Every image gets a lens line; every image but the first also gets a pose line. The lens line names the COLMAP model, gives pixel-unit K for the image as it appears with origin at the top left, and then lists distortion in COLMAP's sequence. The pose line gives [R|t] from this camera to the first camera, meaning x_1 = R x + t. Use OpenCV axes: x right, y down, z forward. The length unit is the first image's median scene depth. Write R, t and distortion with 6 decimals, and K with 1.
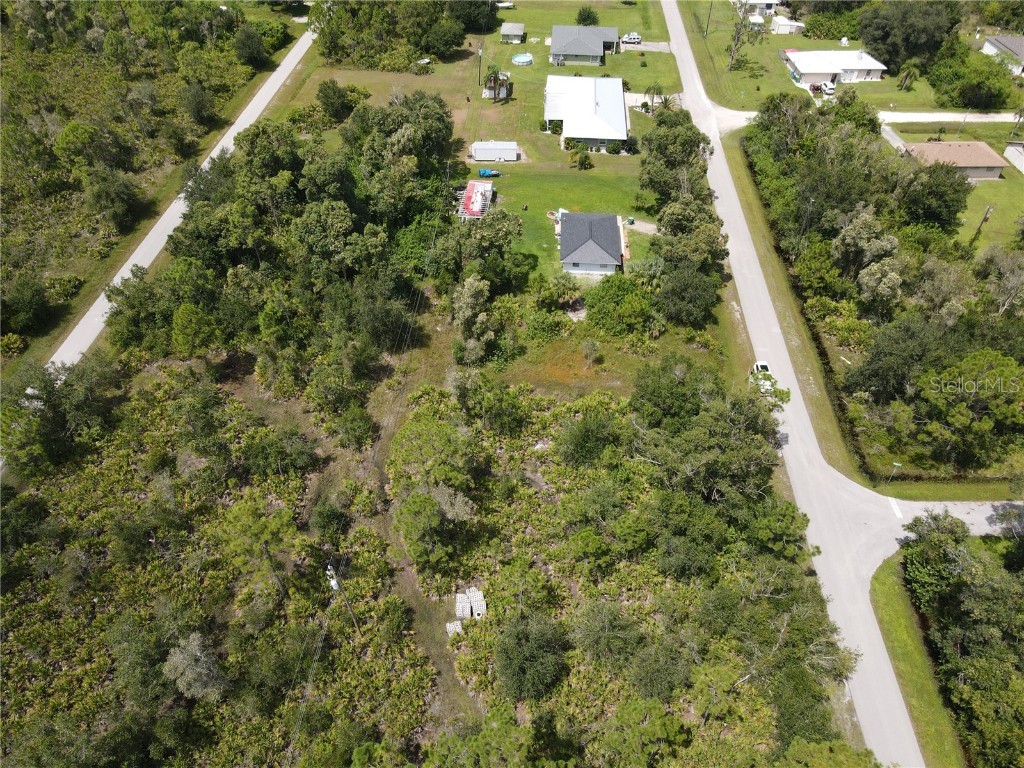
lens RADIAL K [[738.4, 0, 512.0], [0, 738.4, 384.0], [0, 0, 1]] dist [-0.002218, 0.045224]
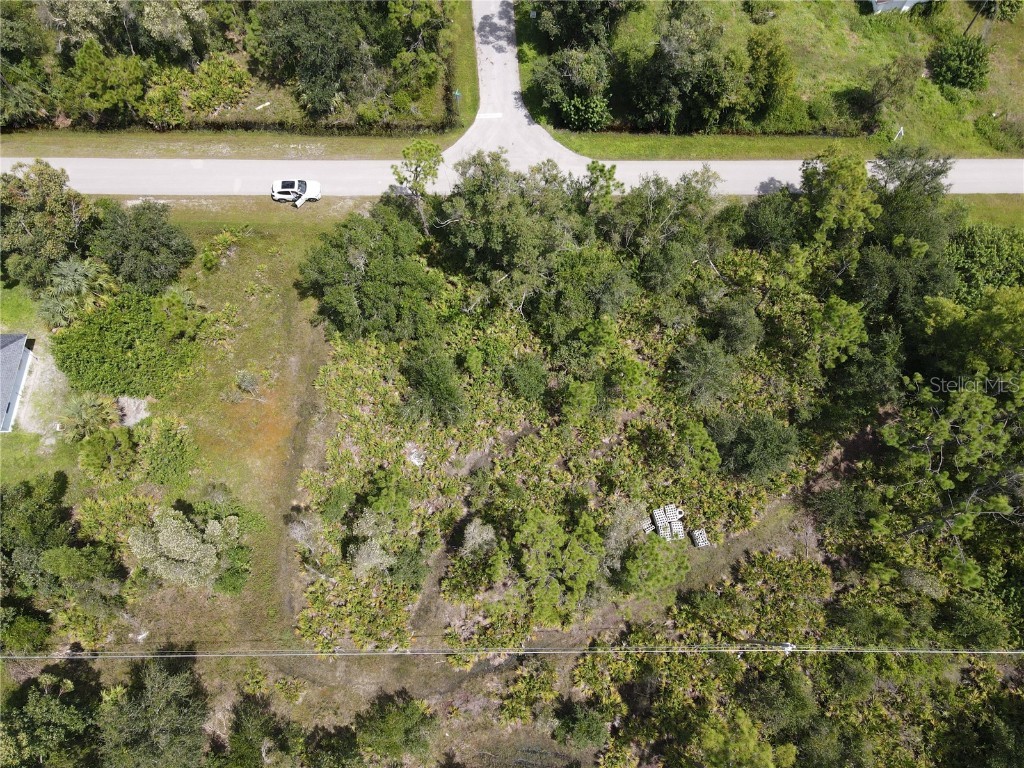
lens RADIAL K [[738.4, 0, 512.0], [0, 738.4, 384.0], [0, 0, 1]] dist [-0.002218, 0.045224]
pose [[-0.048740, -0.923128, 0.381391, -0.144551], [0.686951, 0.246211, 0.683724, -0.298088], [-0.725067, 0.295322, 0.622143, 0.347708]]
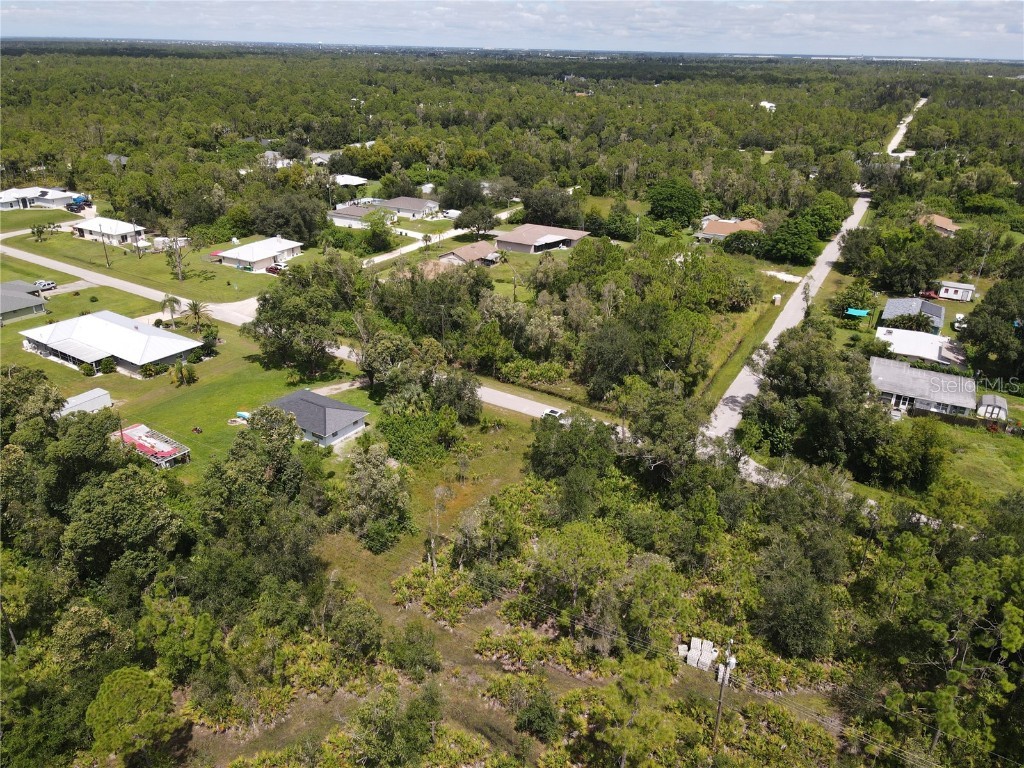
lens RADIAL K [[738.4, 0, 512.0], [0, 738.4, 384.0], [0, 0, 1]] dist [-0.002218, 0.045224]
pose [[0.502972, -0.364330, 0.783762, -0.519156], [0.581667, 0.813413, 0.004835, -0.088714], [-0.639284, 0.453457, 0.621042, 0.254062]]
